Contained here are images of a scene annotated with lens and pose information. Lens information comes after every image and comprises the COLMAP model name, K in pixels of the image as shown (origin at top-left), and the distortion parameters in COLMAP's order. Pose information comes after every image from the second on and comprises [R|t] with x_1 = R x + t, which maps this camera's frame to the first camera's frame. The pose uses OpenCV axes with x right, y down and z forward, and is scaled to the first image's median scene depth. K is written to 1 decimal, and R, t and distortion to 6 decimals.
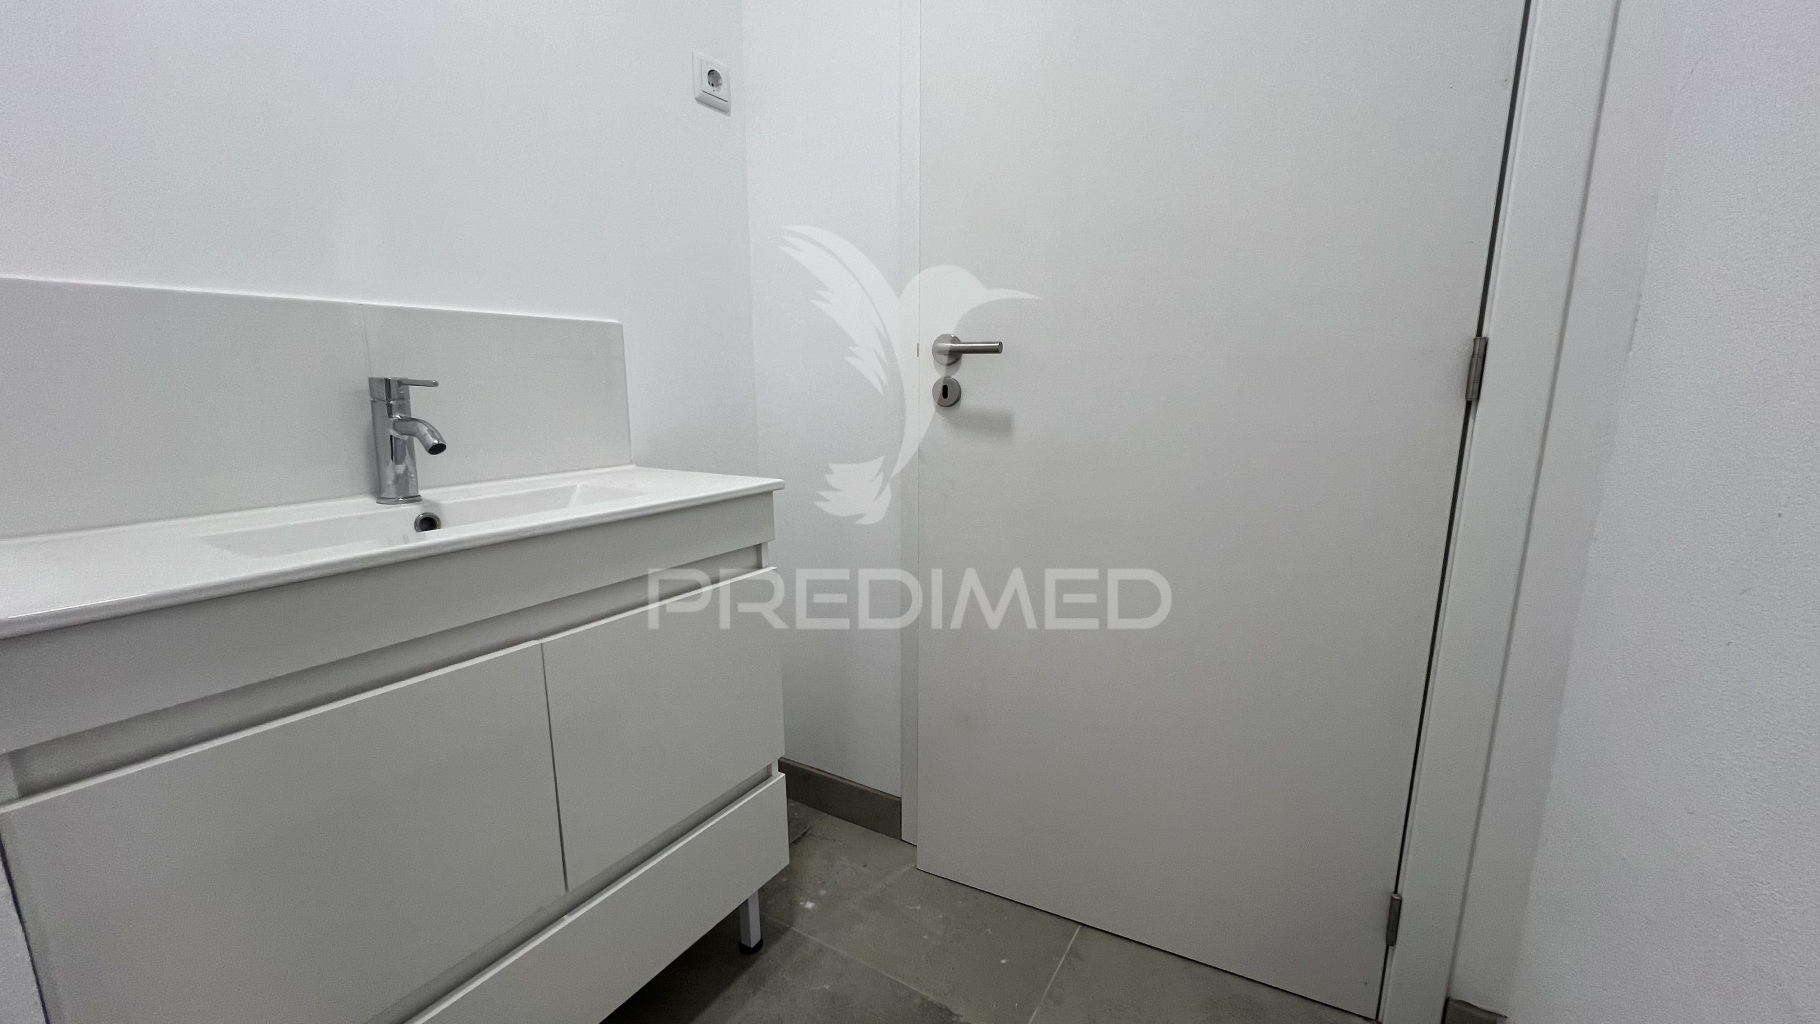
lens RADIAL K [[715.5, 0, 909.7], [0, 715.5, 515.3], [0, 0, 1]] dist [-0.006811, 0.000199]
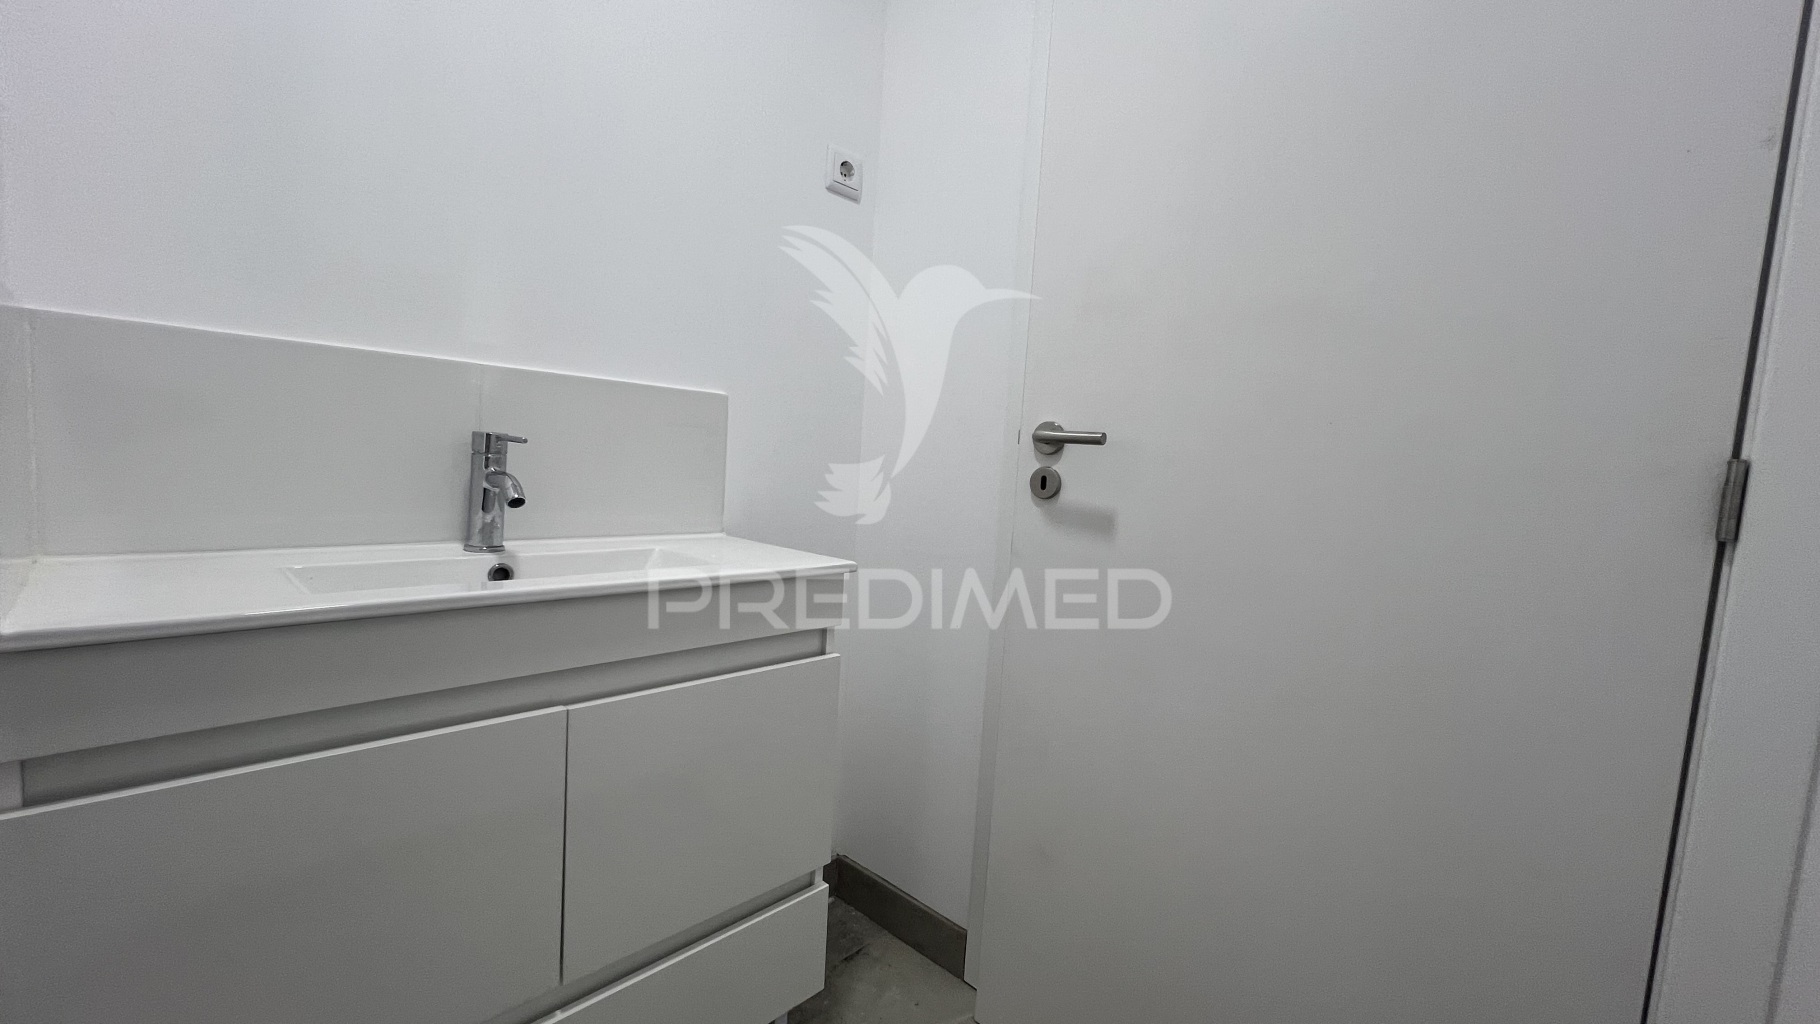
lens RADIAL K [[715.5, 0, 911.6], [0, 715.5, 514.6], [0, 0, 1]] dist [-0.006811, 0.000199]
pose [[0.976182, 0.077933, -0.202473, 0.087810], [-0.100882, 0.989278, -0.105602, -0.020917], [0.192072, 0.123512, 0.973577, 0.090521]]
